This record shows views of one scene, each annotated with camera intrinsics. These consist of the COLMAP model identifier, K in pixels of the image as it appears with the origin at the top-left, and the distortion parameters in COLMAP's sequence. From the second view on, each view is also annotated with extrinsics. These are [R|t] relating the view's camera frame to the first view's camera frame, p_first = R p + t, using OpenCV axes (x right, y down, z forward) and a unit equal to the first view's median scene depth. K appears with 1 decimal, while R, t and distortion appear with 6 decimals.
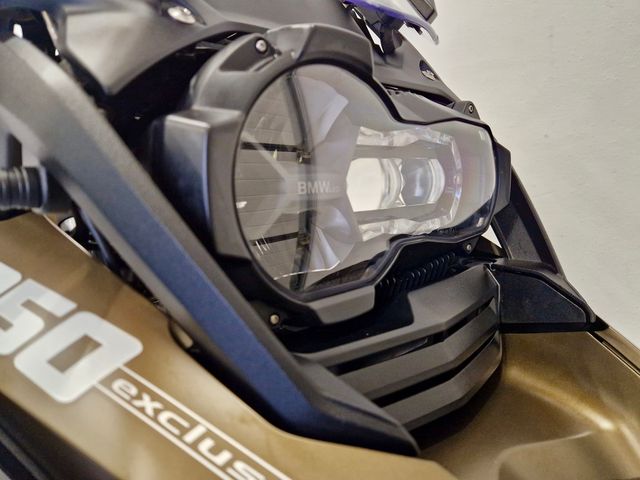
lens RADIAL K [[427.7, 0, 319.8], [0, 427.7, 240.5], [0, 0, 1]] dist [0.044706, -0.042591]
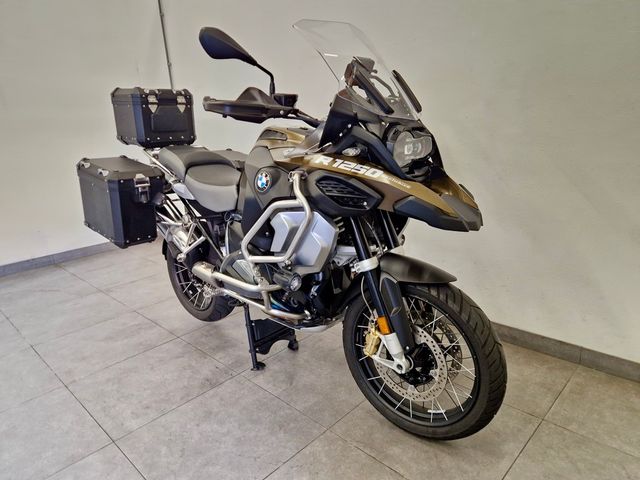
lens RADIAL K [[427.7, 0, 317.1], [0, 427.7, 240.1], [0, 0, 1]] dist [0.044706, -0.042591]
pose [[0.996713, 0.017609, 0.079071, -1.276202], [-0.031016, 0.984664, 0.171680, 0.090941], [-0.074835, -0.173568, 0.981974, -3.944866]]
